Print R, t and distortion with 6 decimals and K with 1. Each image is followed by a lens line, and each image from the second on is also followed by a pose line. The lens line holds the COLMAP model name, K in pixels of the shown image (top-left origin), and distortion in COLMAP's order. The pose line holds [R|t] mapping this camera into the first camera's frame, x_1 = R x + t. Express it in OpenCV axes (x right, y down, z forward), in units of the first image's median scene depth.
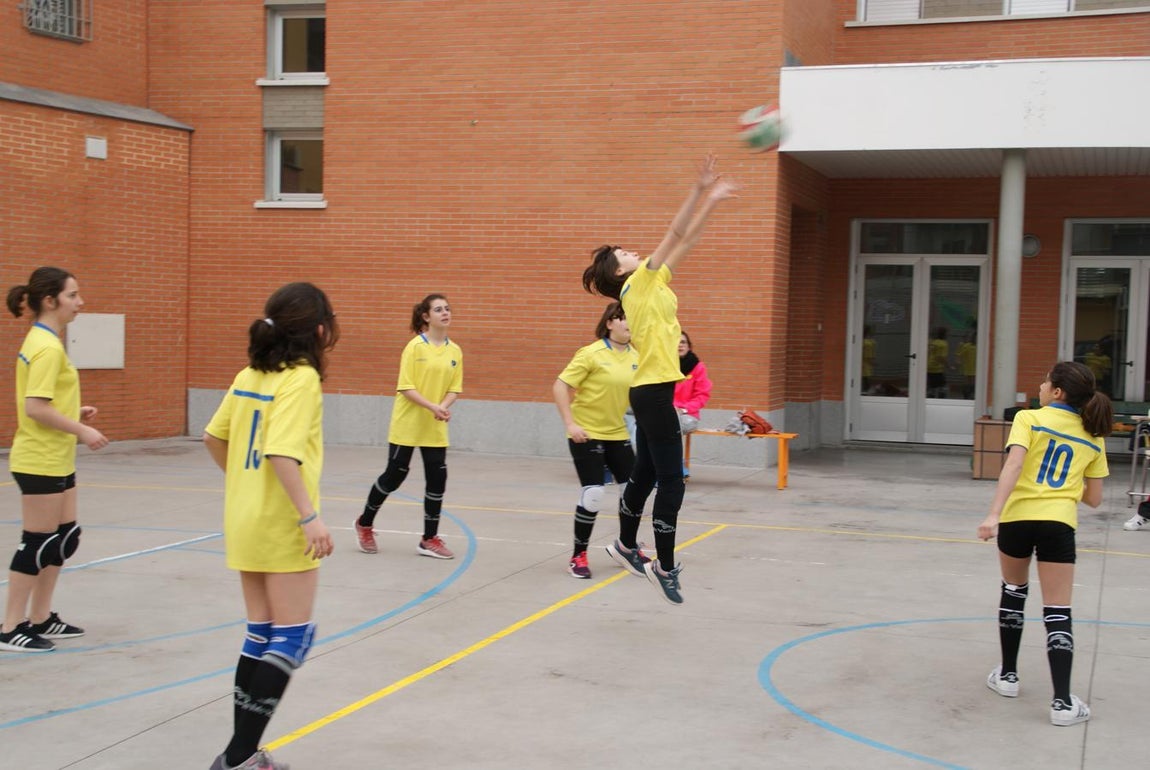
lens RADIAL K [[1670.3, 0, 580.4], [0, 1670.3, 398.5], [0, 0, 1]] dist [0.150757, 0.000000]
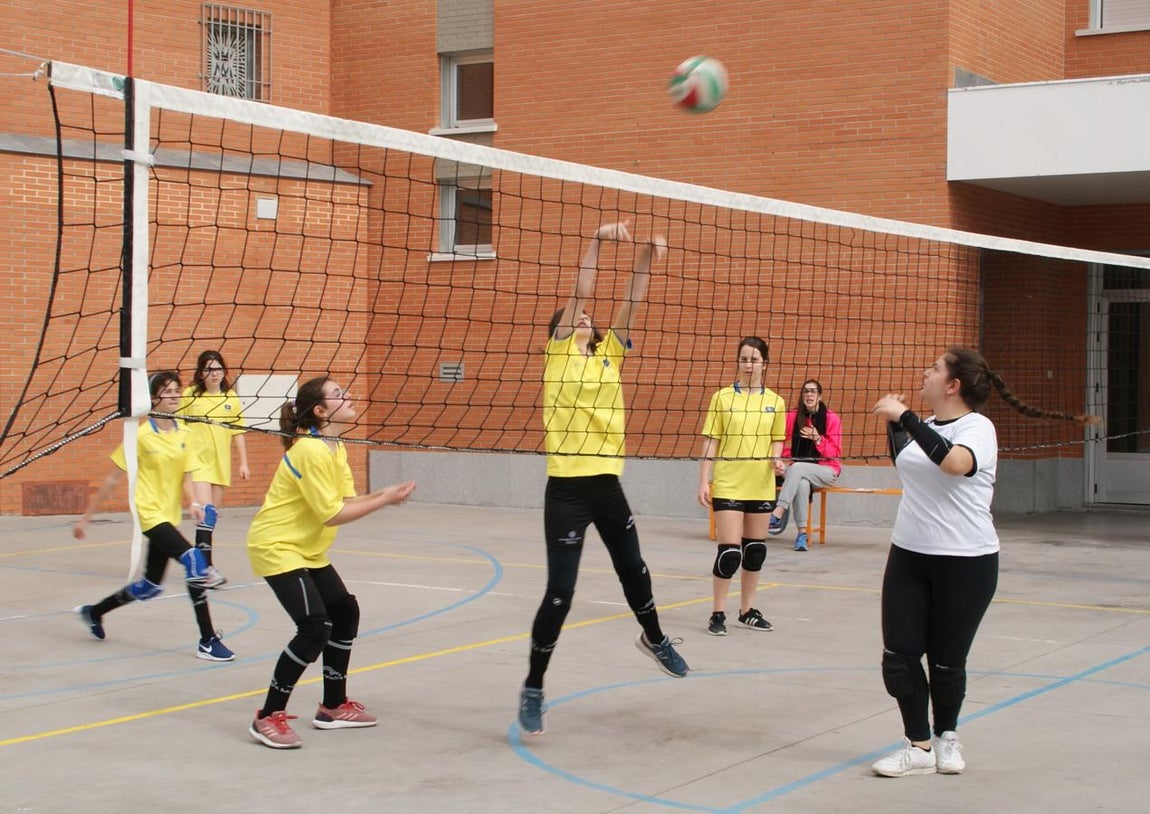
lens RADIAL K [[1991.4, 0, 588.7], [0, 1991.4, 431.4], [0, 0, 1]] dist [0.003763, 0.000000]
pose [[0.968969, -0.011754, -0.246903, 0.187069], [0.006683, 0.999749, -0.021365, 0.009175], [0.247092, 0.019052, 0.968805, -0.081965]]
